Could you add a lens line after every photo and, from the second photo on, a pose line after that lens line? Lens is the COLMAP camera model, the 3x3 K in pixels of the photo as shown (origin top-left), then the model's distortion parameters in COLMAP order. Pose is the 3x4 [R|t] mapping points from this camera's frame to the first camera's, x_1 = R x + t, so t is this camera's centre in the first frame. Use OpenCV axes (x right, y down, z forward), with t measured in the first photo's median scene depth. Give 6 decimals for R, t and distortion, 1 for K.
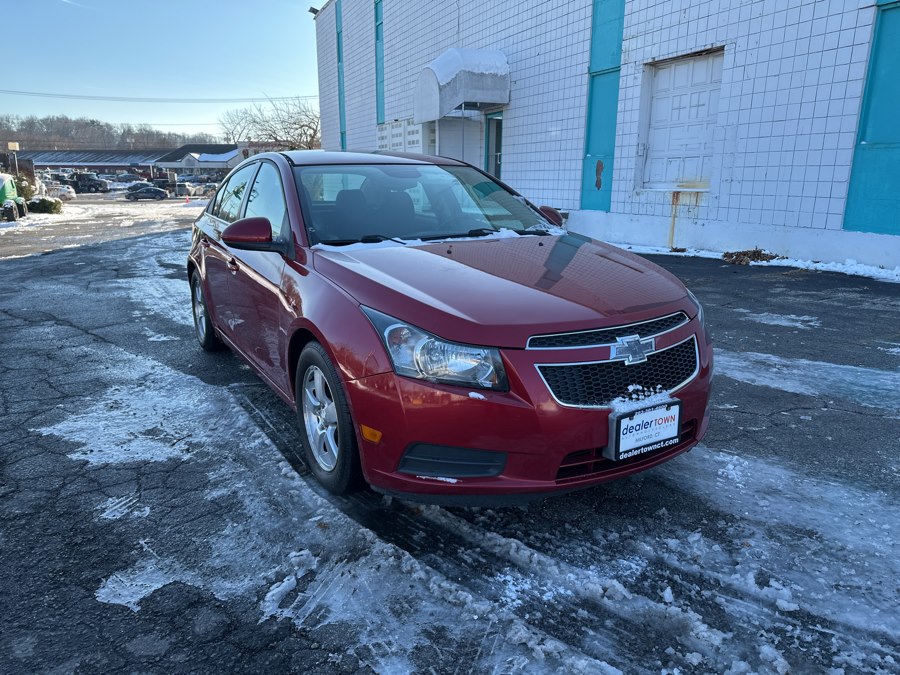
lens RADIAL K [[641.8, 0, 410.8], [0, 641.8, 330.1], [0, 0, 1]] dist [-0.014406, -0.000821]
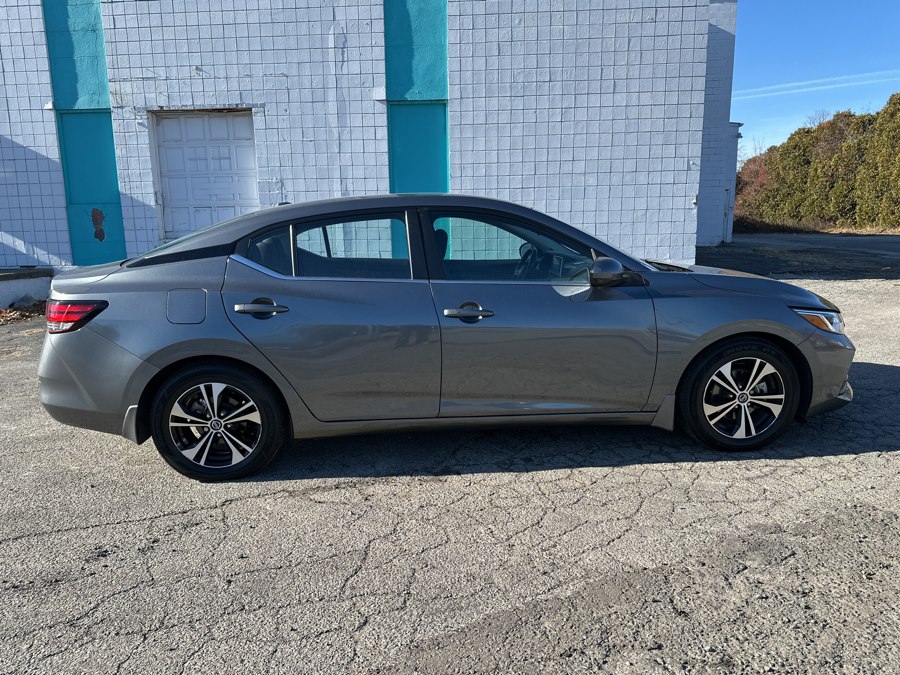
lens RADIAL K [[641.8, 0, 451.2], [0, 641.8, 347.0], [0, 0, 1]] dist [-0.014406, -0.000821]
pose [[0.437064, -0.159847, 0.885113, -0.481922], [0.215687, 0.973994, 0.069393, -0.049443], [-0.873186, 0.160578, 0.460174, 0.292414]]
